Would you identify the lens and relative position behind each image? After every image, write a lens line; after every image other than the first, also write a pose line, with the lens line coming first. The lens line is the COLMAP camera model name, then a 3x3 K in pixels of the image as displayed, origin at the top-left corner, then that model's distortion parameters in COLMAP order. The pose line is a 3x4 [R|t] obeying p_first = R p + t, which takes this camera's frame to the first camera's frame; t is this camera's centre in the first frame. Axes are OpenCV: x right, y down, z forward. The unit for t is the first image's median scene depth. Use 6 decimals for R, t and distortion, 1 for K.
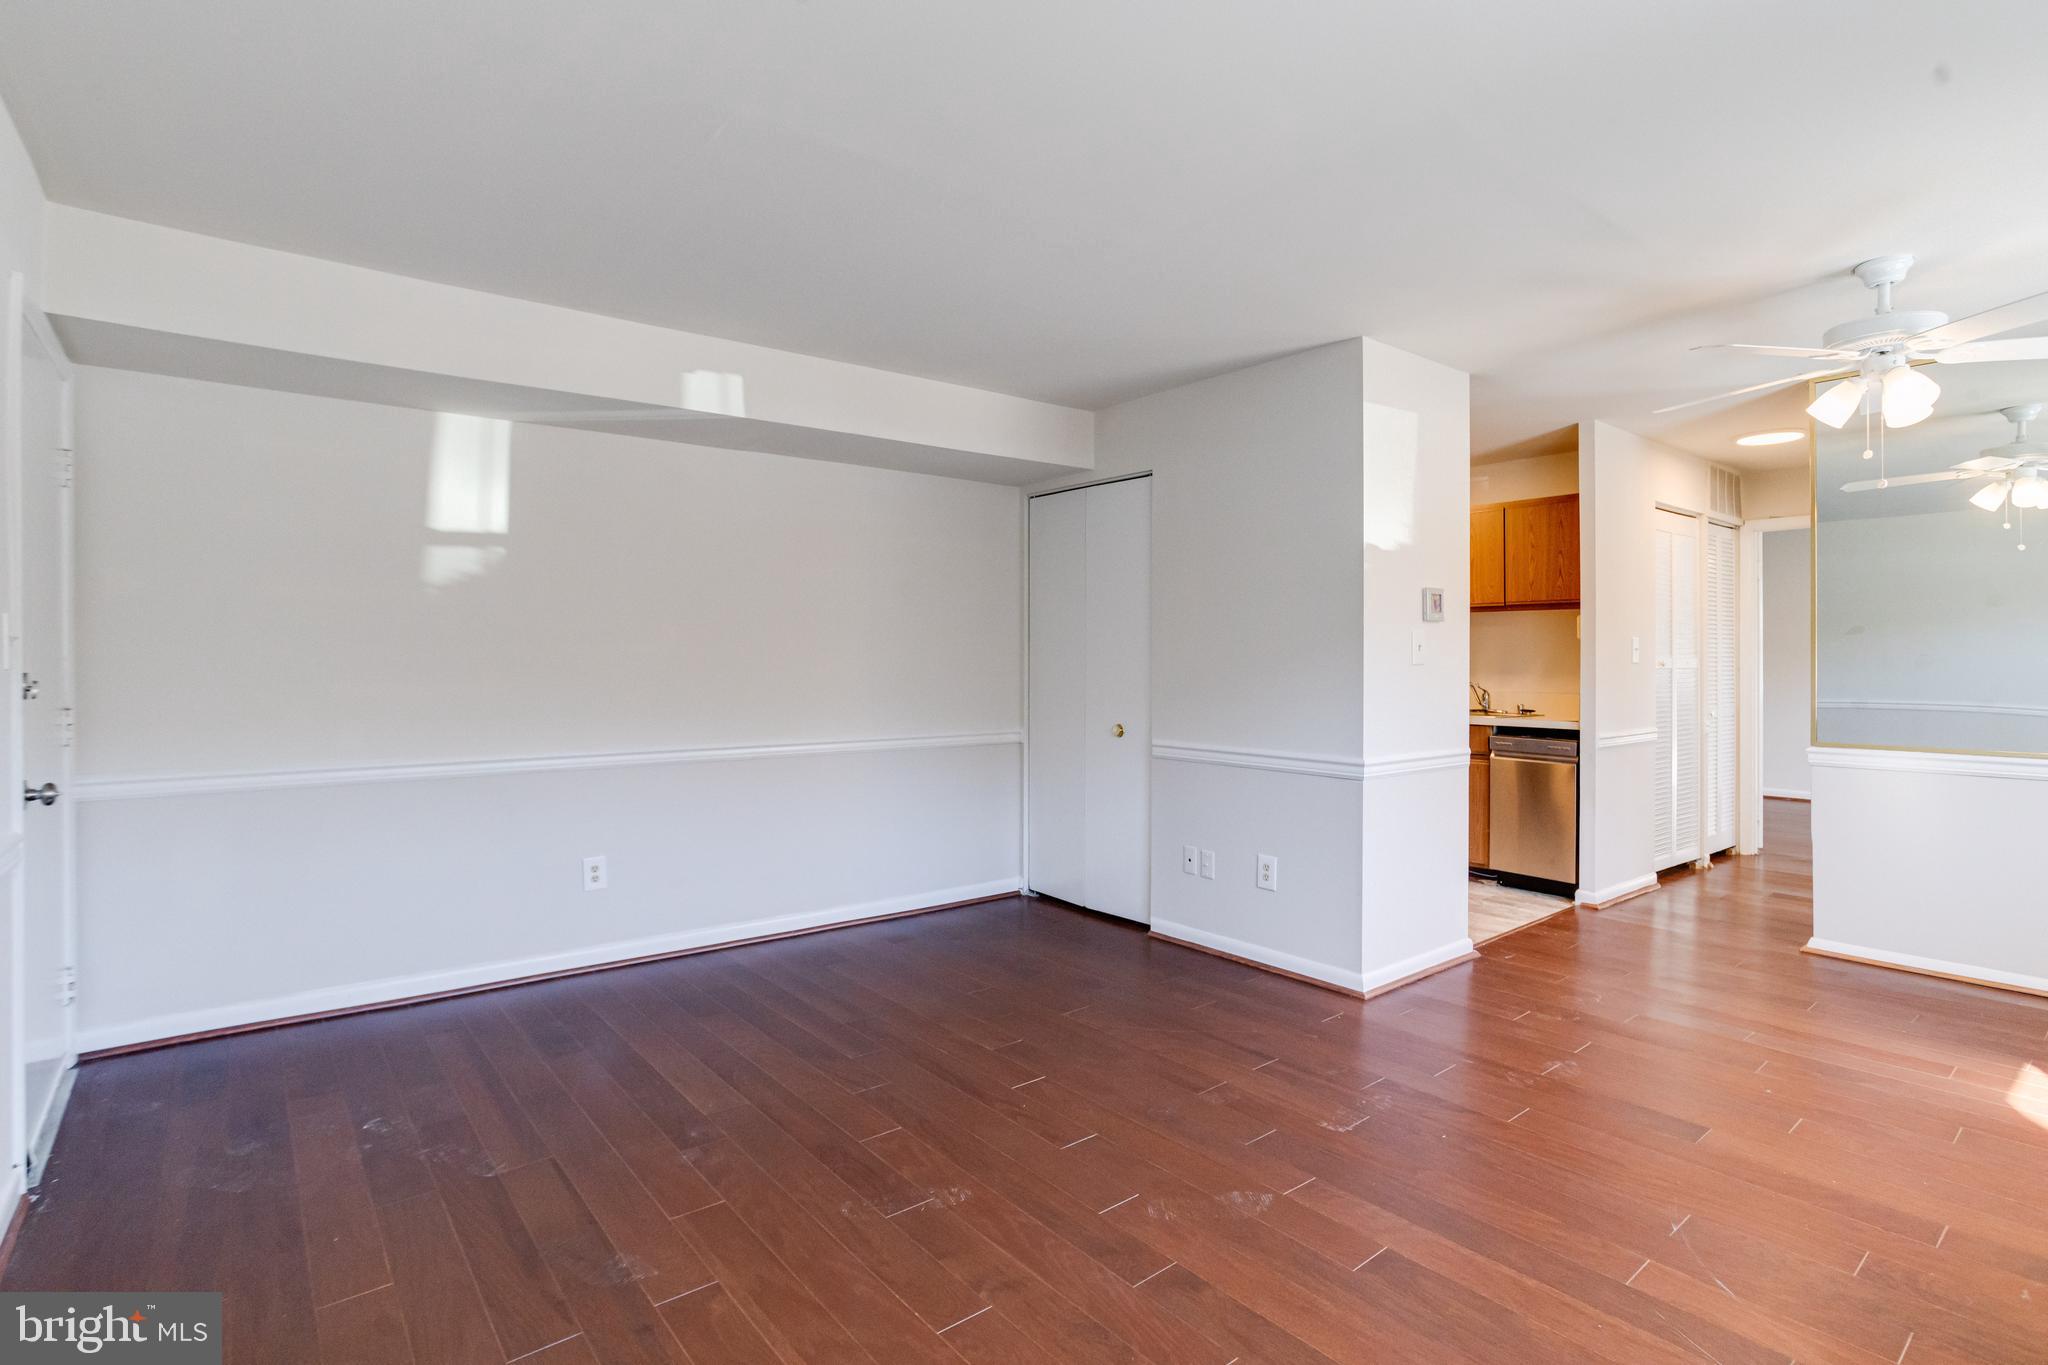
lens RADIAL K [[991.7, 0, 1004.0], [0, 991.7, 656.2], [0, 0, 1]] dist [-0.047633, 0.024425]
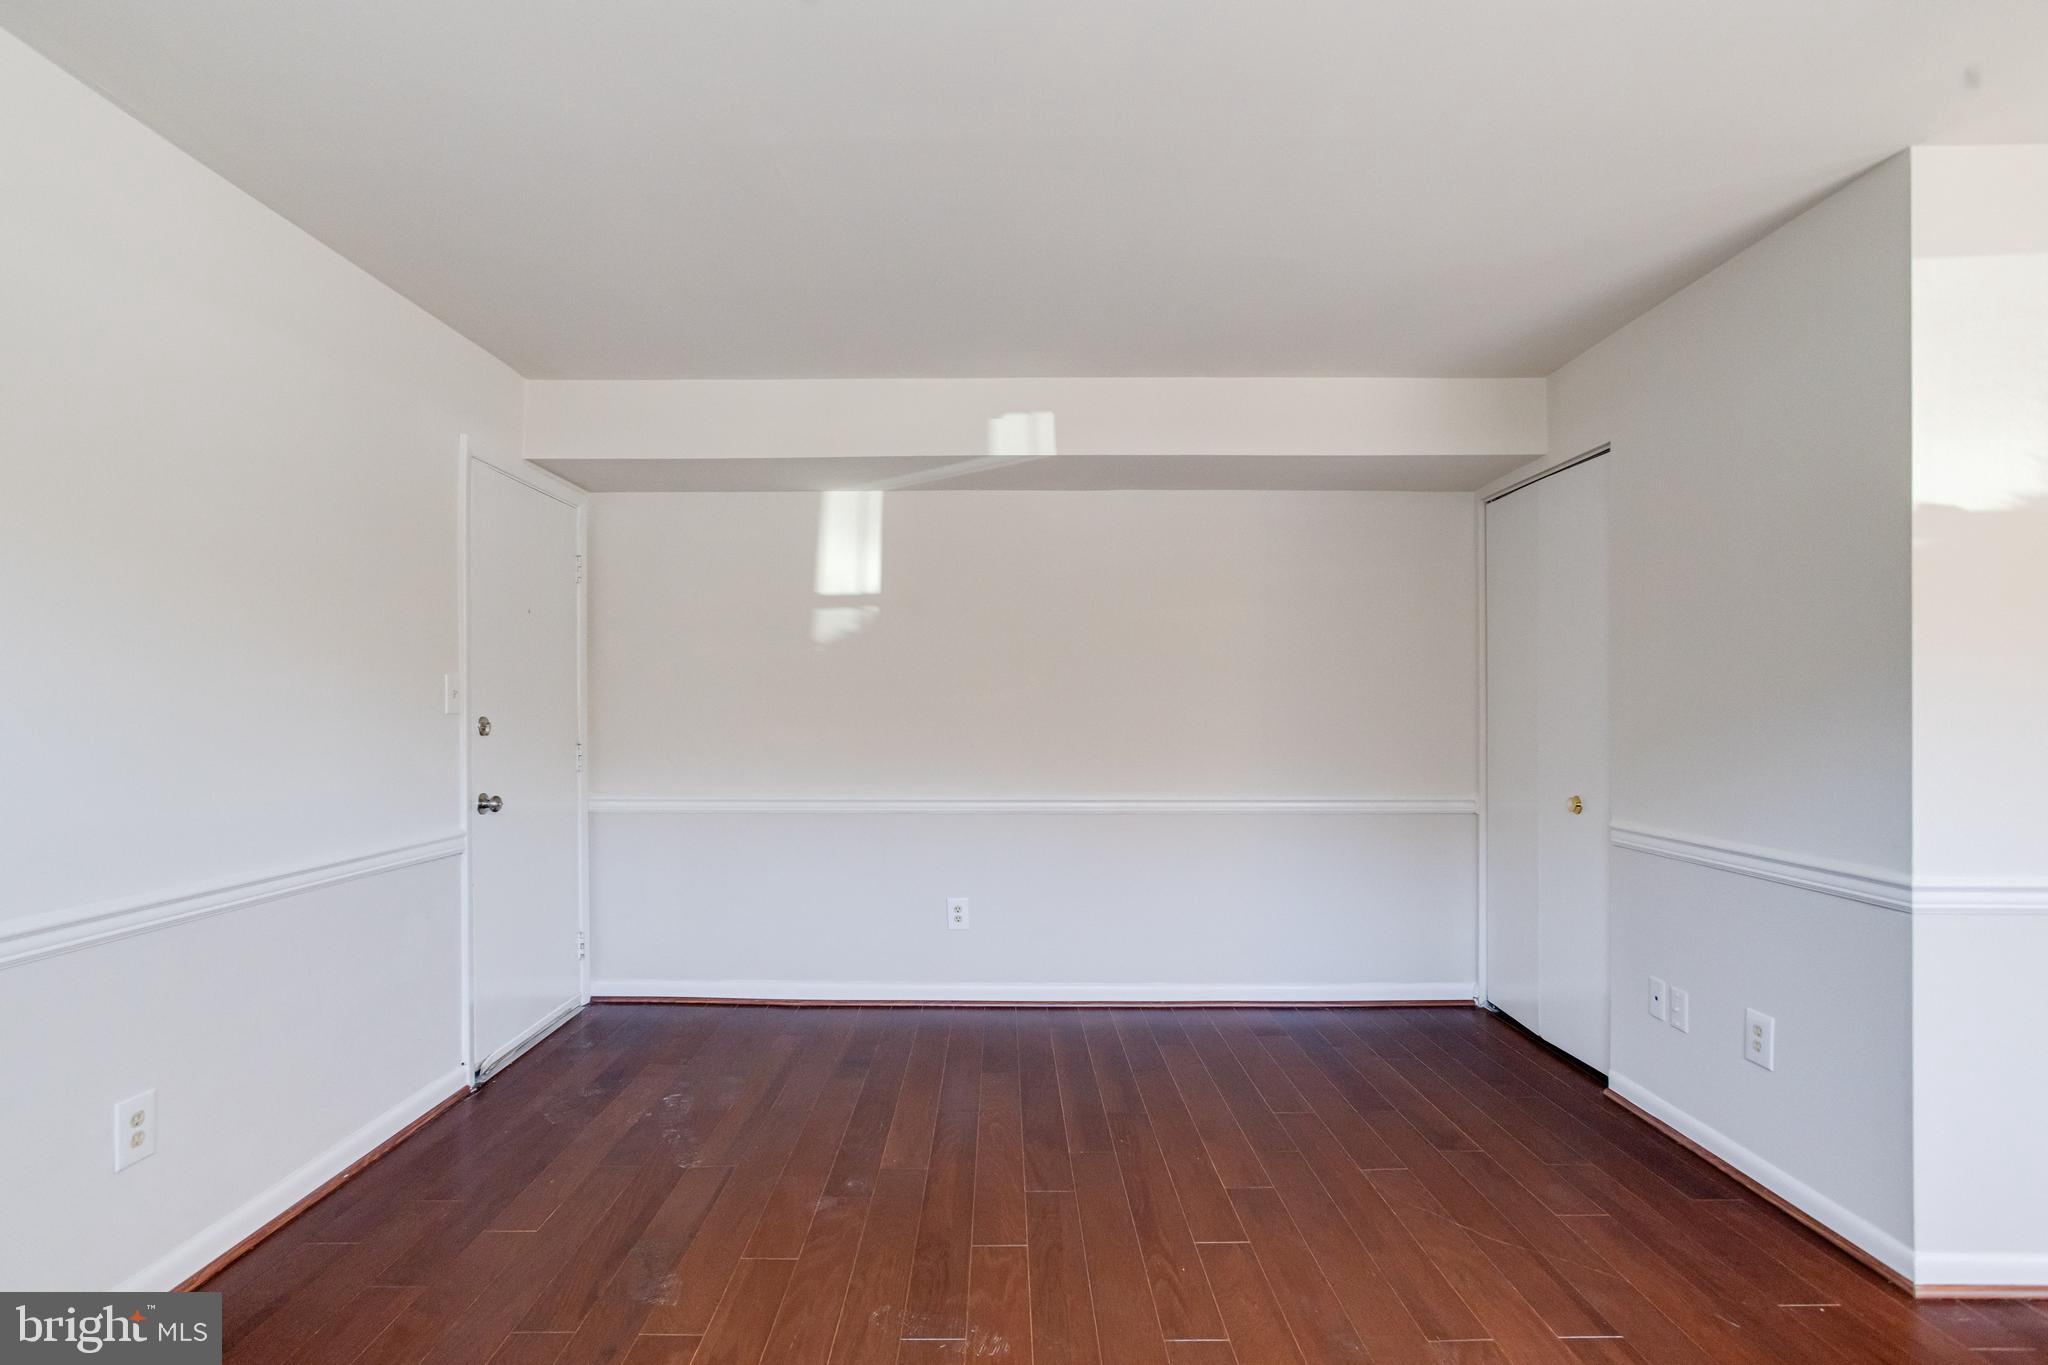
lens RADIAL K [[997.4, 0, 1009.6], [0, 997.4, 701.5], [0, 0, 1]] dist [-0.045446, 0.027476]
pose [[0.787259, -0.005428, -0.616598, 0.301314], [0.001742, 0.999977, -0.006579, 0.003842], [0.616620, 0.004106, 0.787250, 0.216051]]
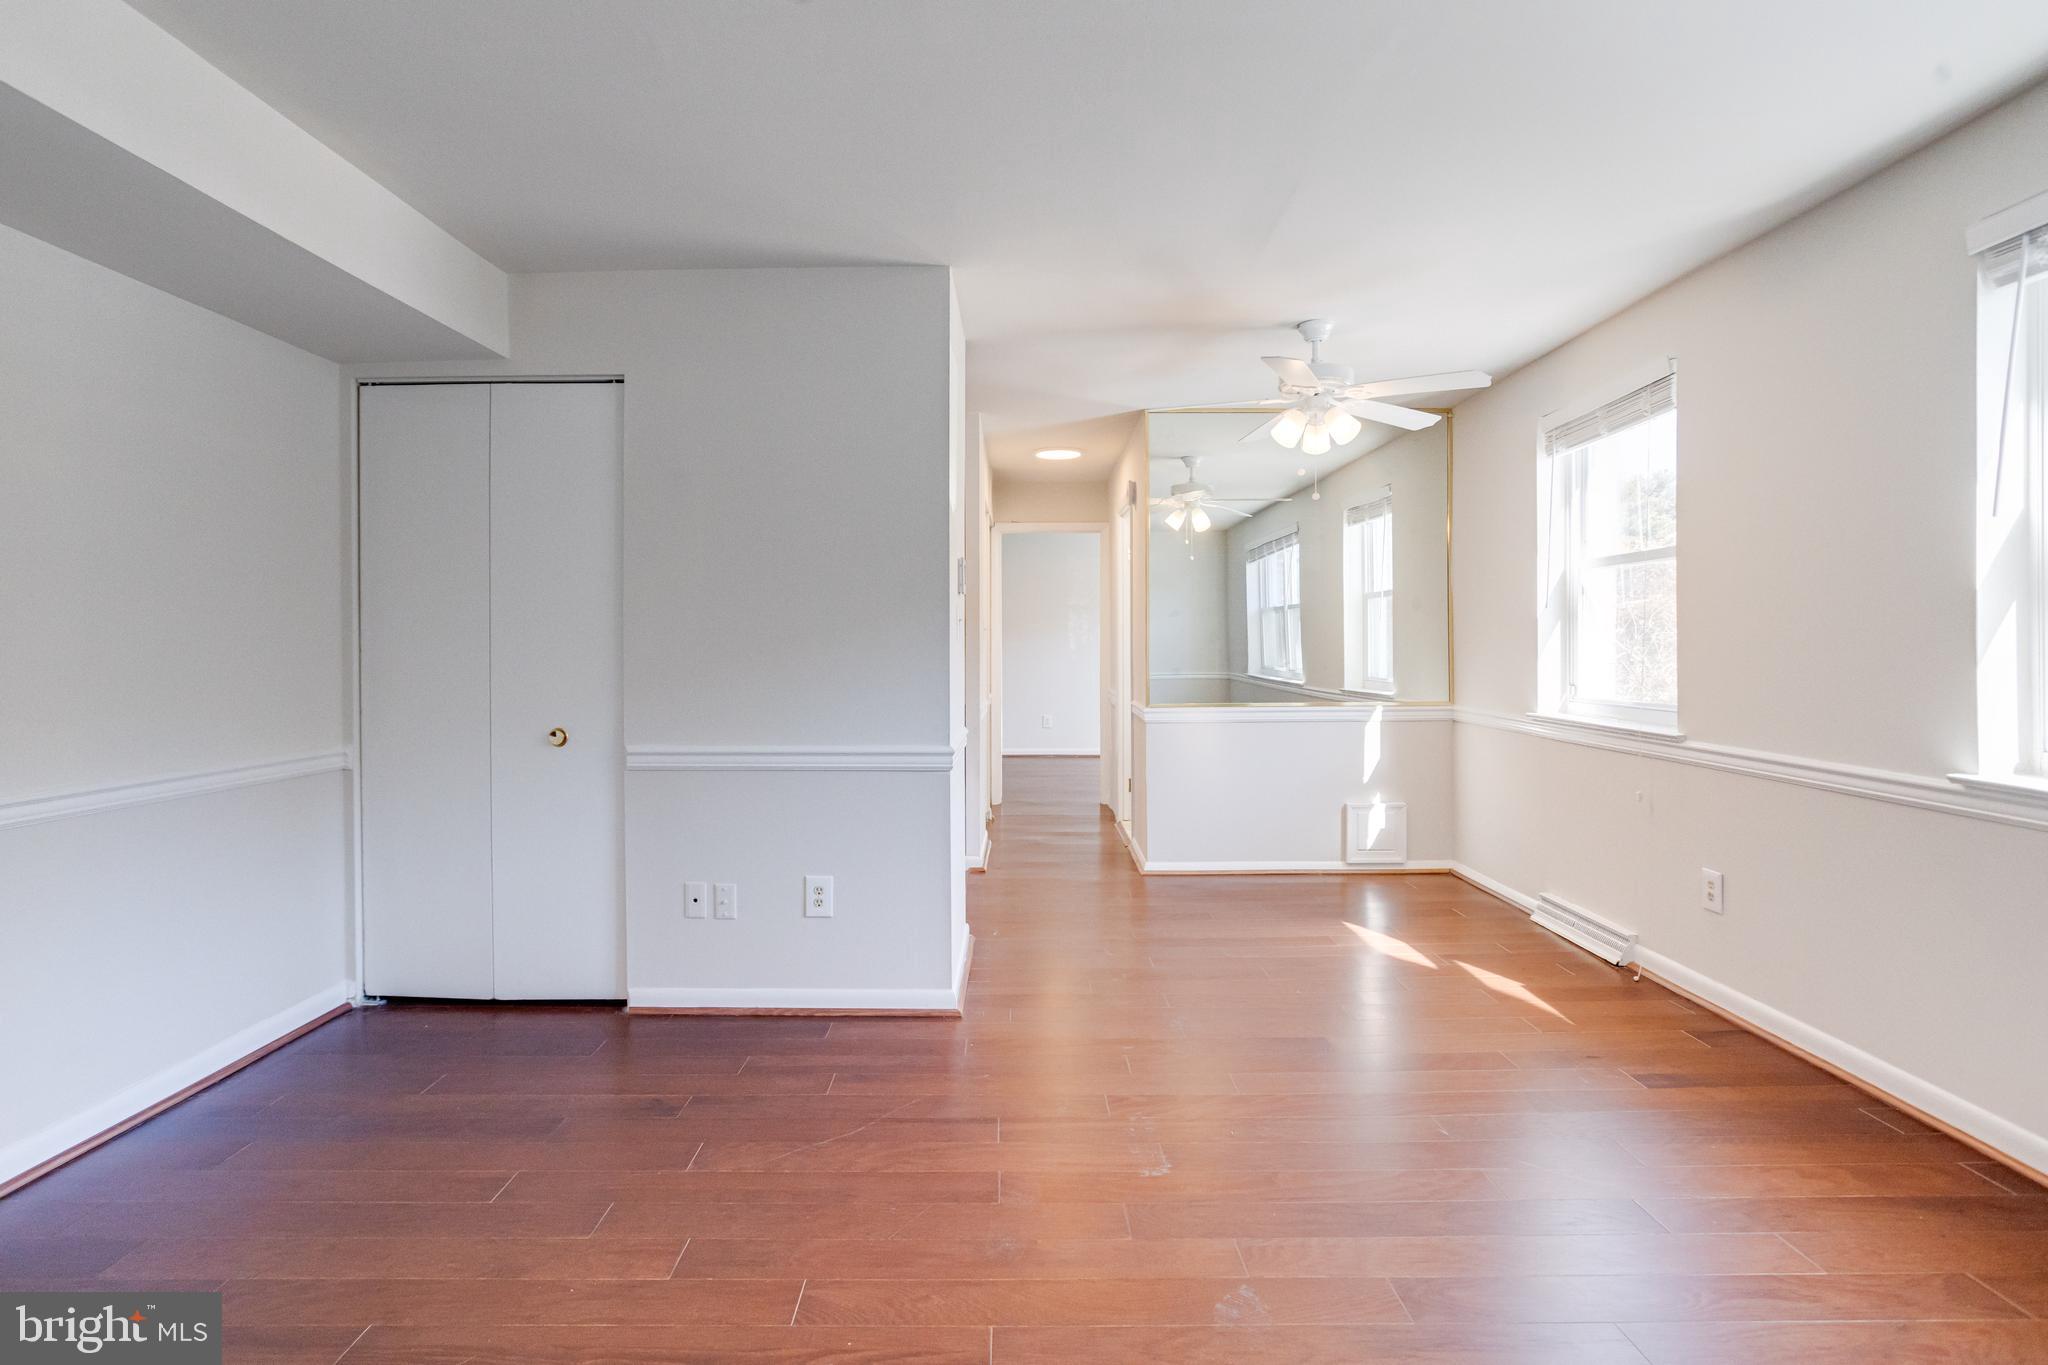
lens RADIAL K [[991.7, 0, 1004.0], [0, 991.7, 656.2], [0, 0, 1]] dist [-0.047633, 0.024425]
pose [[0.622115, -0.012939, 0.782819, -0.298497], [0.002246, 0.999889, 0.014743, 0.010117], [-0.782923, -0.007413, 0.622075, 0.408499]]
